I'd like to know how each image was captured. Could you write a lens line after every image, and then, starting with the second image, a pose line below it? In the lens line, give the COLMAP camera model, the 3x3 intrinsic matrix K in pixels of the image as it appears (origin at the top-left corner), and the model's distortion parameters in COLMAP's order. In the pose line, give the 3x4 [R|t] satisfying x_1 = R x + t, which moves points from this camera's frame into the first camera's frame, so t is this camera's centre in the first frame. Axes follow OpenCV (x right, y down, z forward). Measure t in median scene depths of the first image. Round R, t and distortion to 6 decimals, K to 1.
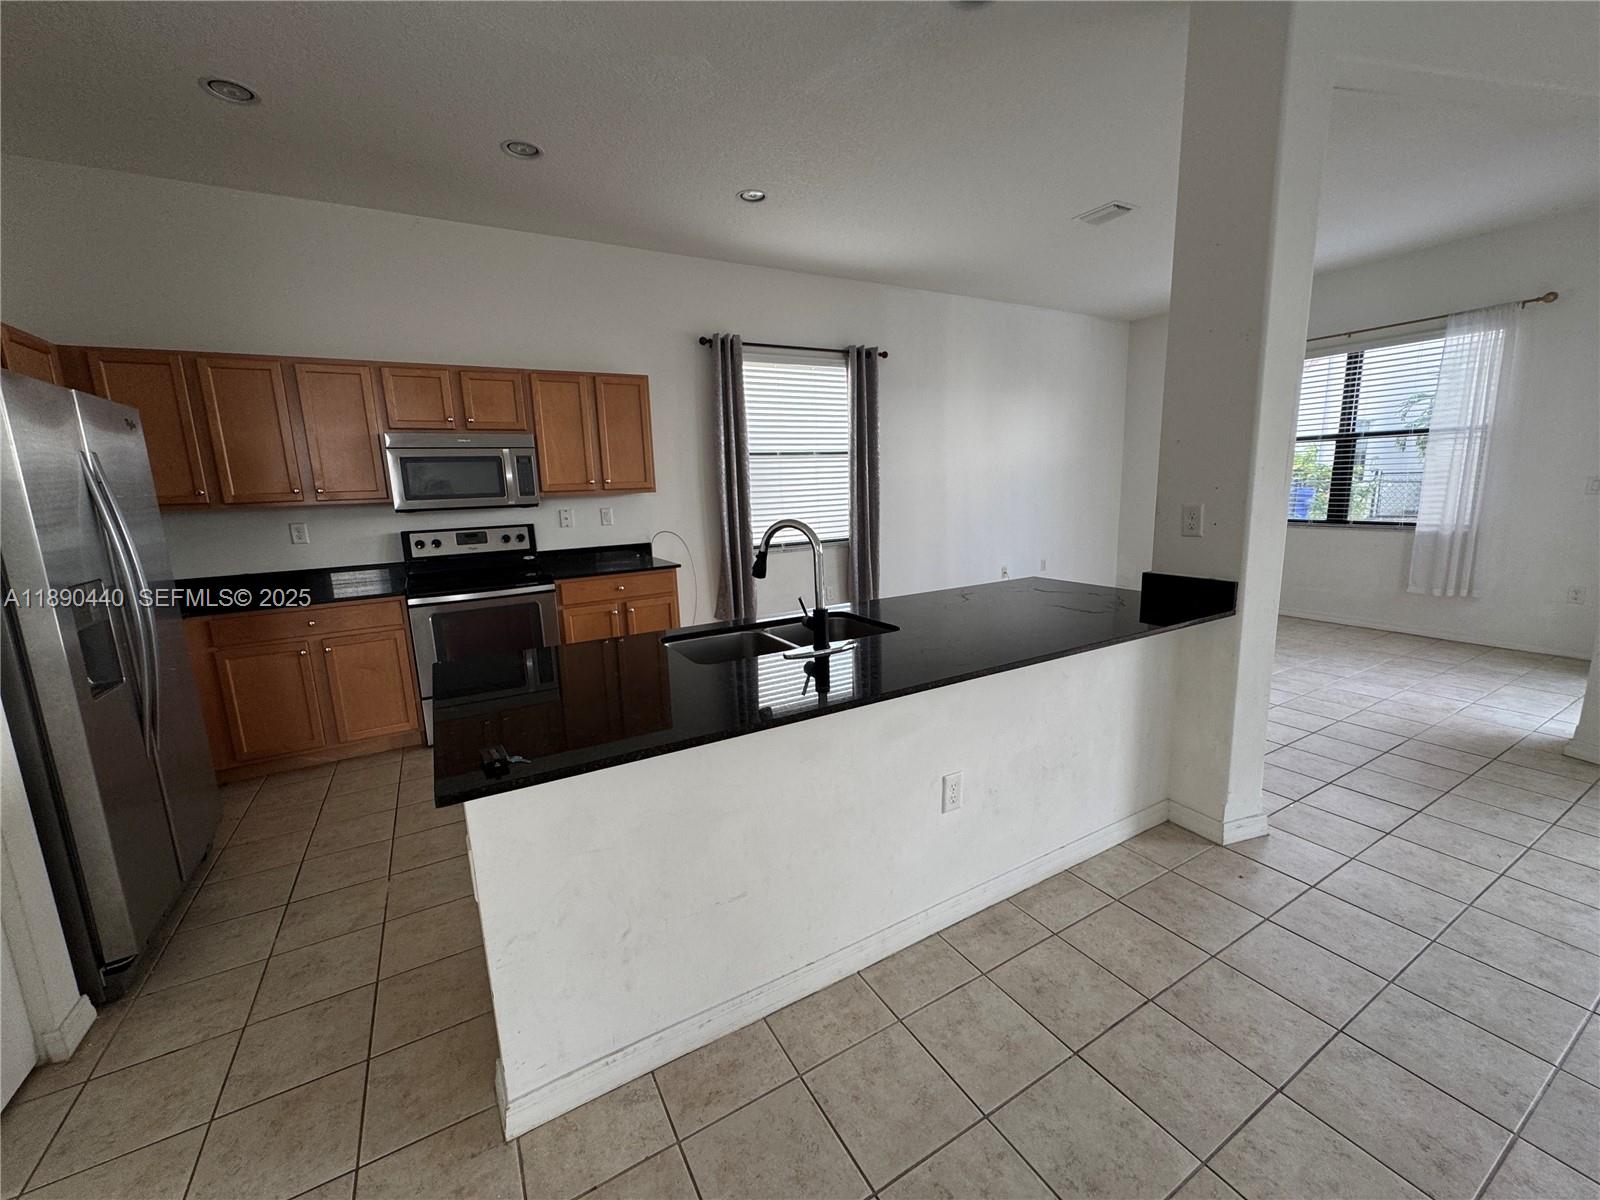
lens RADIAL K [[643.9, 0, 799.0], [0, 643.9, 599.5], [0, 0, 1]] dist [0.000832, 0.000180]
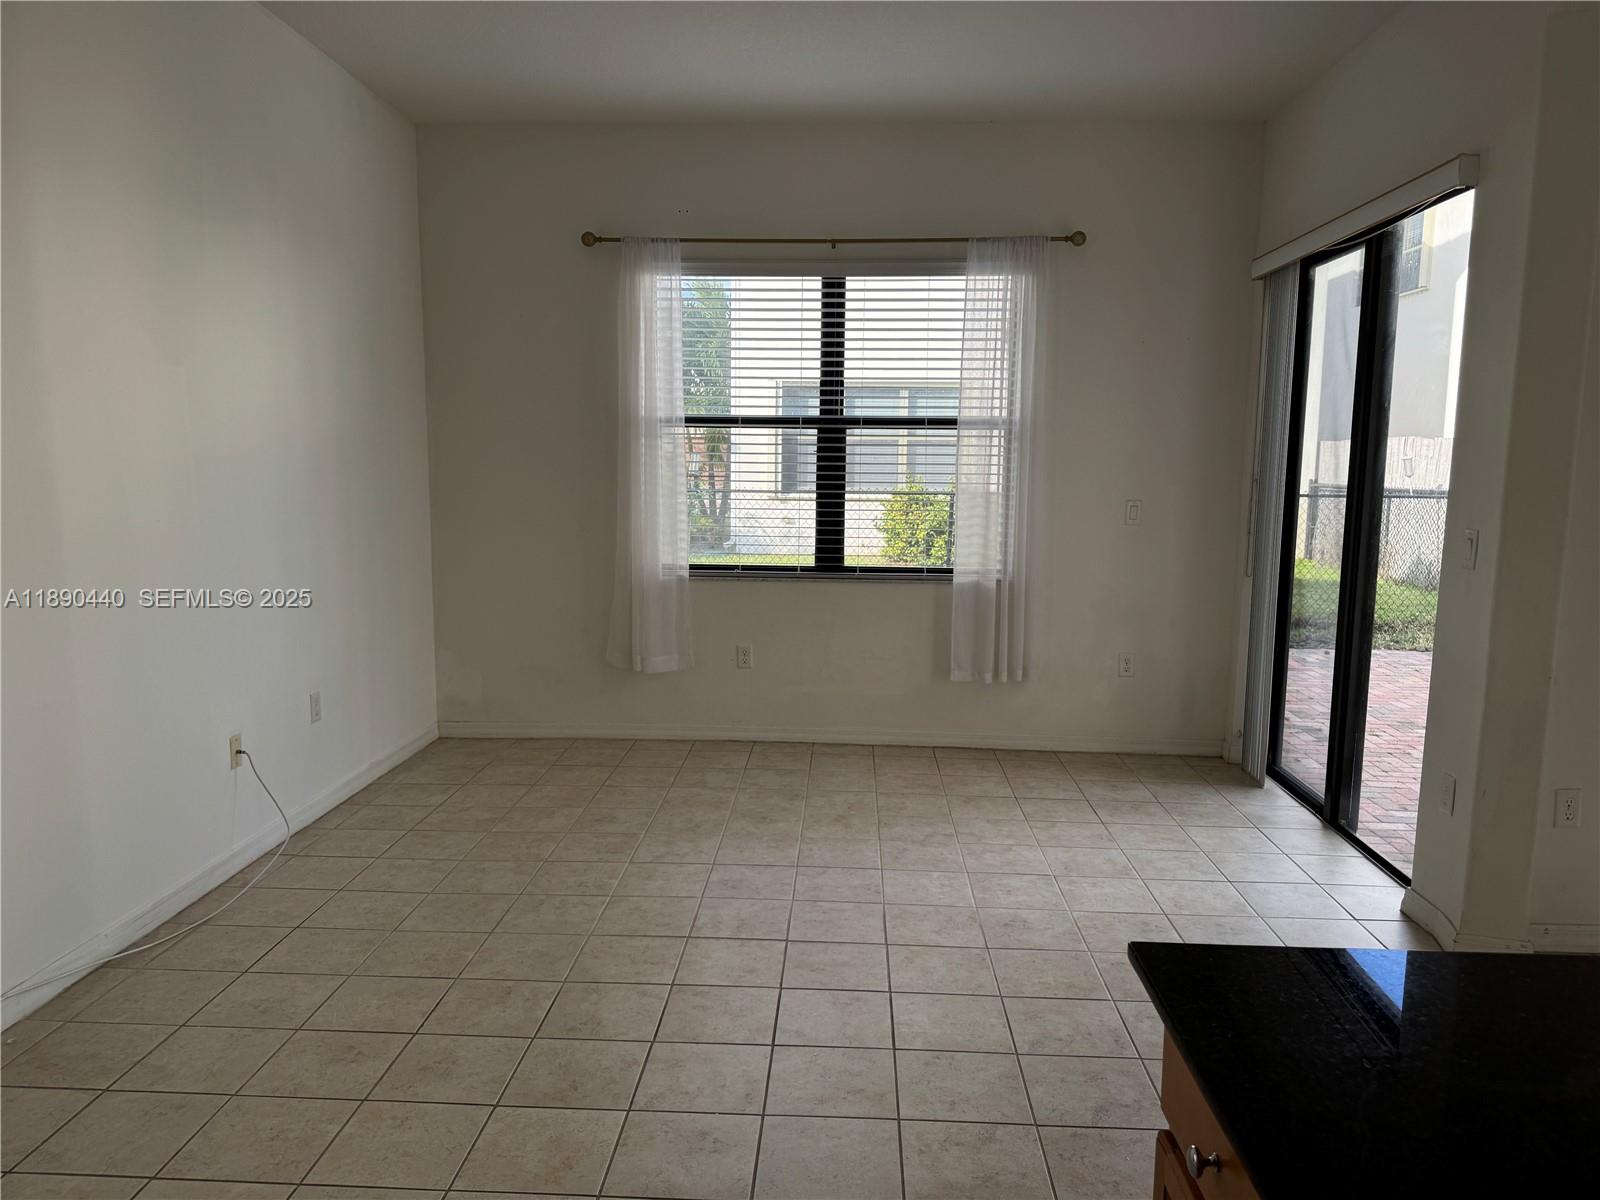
lens RADIAL K [[1112.3, 0, 799.6], [0, 1112.3, 605.8], [0, 0, 1]] dist [0.071195, 0.000384]
pose [[0.538266, -0.072027, 0.839692, -0.018028], [0.123673, 0.992306, 0.005840, -0.110491], [-0.833651, 0.100704, 0.543032, 0.556332]]
